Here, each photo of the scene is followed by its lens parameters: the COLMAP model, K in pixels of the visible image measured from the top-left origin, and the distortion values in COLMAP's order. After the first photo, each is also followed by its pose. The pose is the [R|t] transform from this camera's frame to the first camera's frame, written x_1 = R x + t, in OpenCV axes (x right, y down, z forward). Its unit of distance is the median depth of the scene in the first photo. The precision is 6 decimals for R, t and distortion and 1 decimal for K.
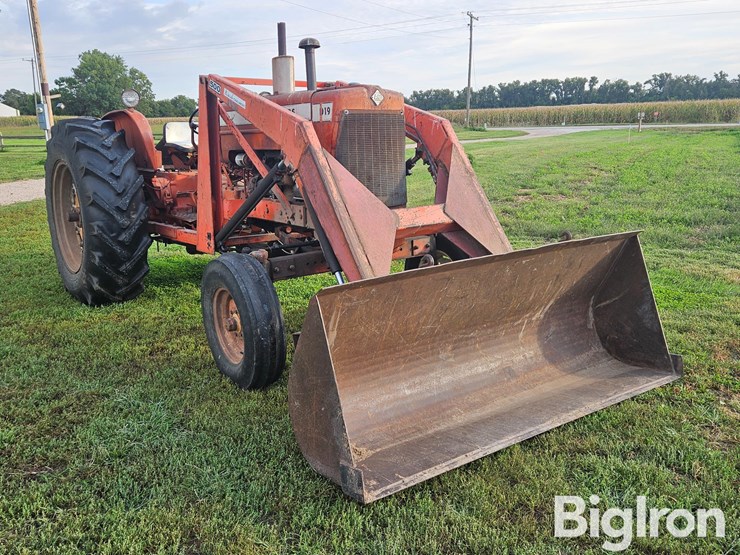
lens RADIAL K [[710.1, 0, 399.4], [0, 710.1, 253.1], [0, 0, 1]] dist [0.123482, -0.160629]
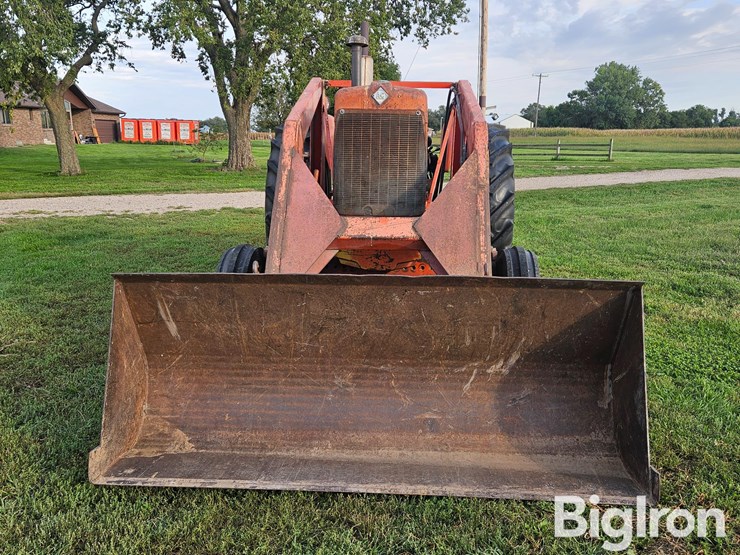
lens RADIAL K [[717.3, 0, 370.0], [0, 717.3, 277.5], [0, 0, 1]] dist [0.130220, -0.176818]
pose [[0.748504, 0.145990, -0.646861, 0.587505], [-0.136629, 0.988488, 0.064994, -0.045156], [0.648903, 0.039732, 0.759833, 0.293602]]
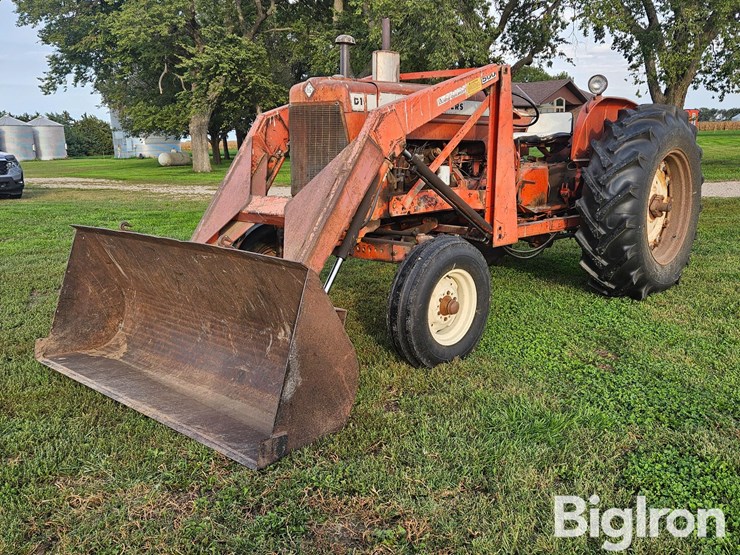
lens RADIAL K [[717.3, 0, 370.0], [0, 717.3, 277.5], [0, 0, 1]] dist [0.130220, -0.176818]
pose [[0.125344, 0.205150, -0.970671, 1.036144], [-0.161151, 0.969604, 0.184114, -0.159696], [0.978938, 0.133347, 0.154594, 0.952205]]
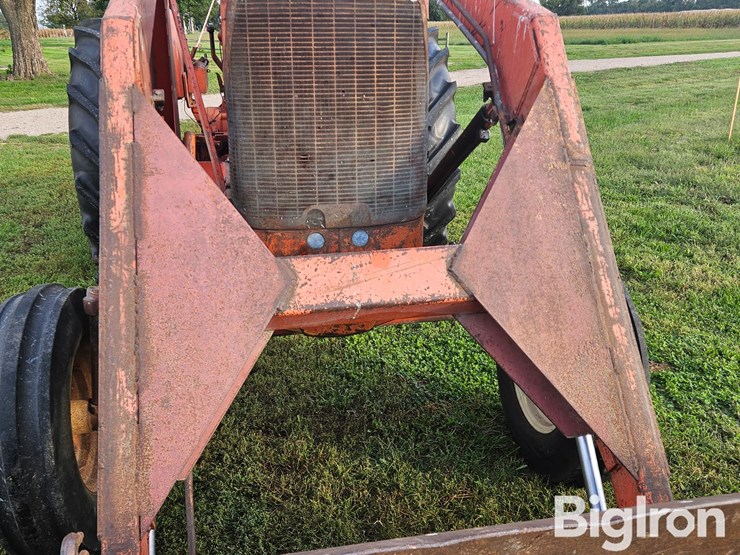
lens RADIAL K [[717.3, 0, 370.0], [0, 717.3, 277.5], [0, 0, 1]] dist [0.130220, -0.176818]
pose [[0.885341, 0.152332, -0.439279, 0.189805], [-0.083438, 0.981521, 0.172203, -0.113297], [0.457394, -0.115806, 0.881691, 0.629667]]
